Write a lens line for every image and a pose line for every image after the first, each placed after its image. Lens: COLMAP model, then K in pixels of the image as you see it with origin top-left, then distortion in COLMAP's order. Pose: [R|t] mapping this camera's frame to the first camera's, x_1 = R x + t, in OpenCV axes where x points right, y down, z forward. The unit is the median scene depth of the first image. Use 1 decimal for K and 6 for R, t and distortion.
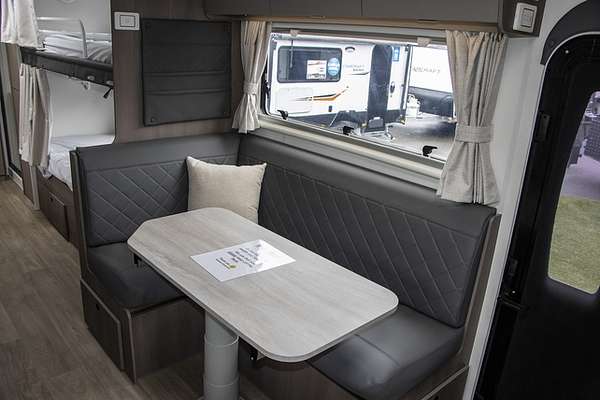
lens RADIAL K [[497.0, 0, 299.9], [0, 497.0, 202.2], [0, 0, 1]] dist [-0.141099, 0.054694]
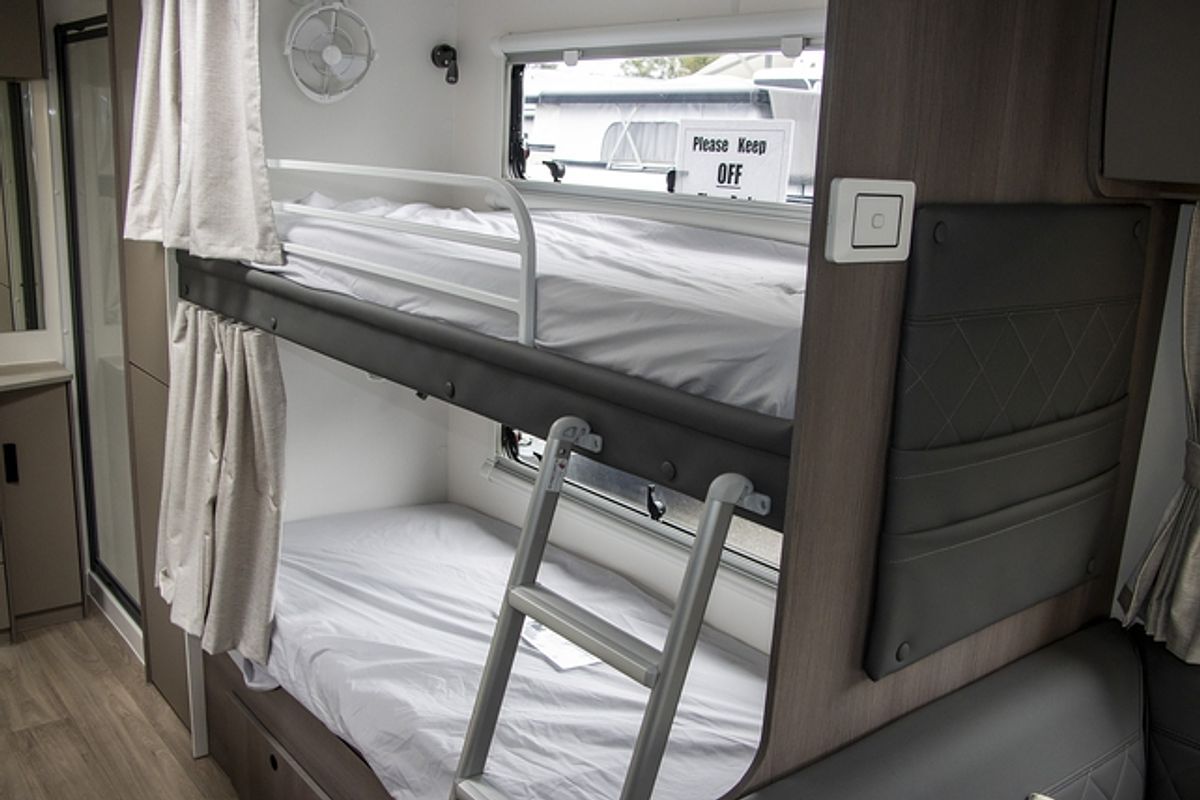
lens RADIAL K [[1101.2, 0, 597.2], [0, 1101.2, 399.2], [0, 0, 1]] dist [-0.075405, 0.000000]
pose [[0.997894, -0.006424, -0.064542, -0.307388], [-0.000918, 0.993586, -0.113073, -0.170185], [0.064855, 0.112894, 0.991488, 0.368189]]
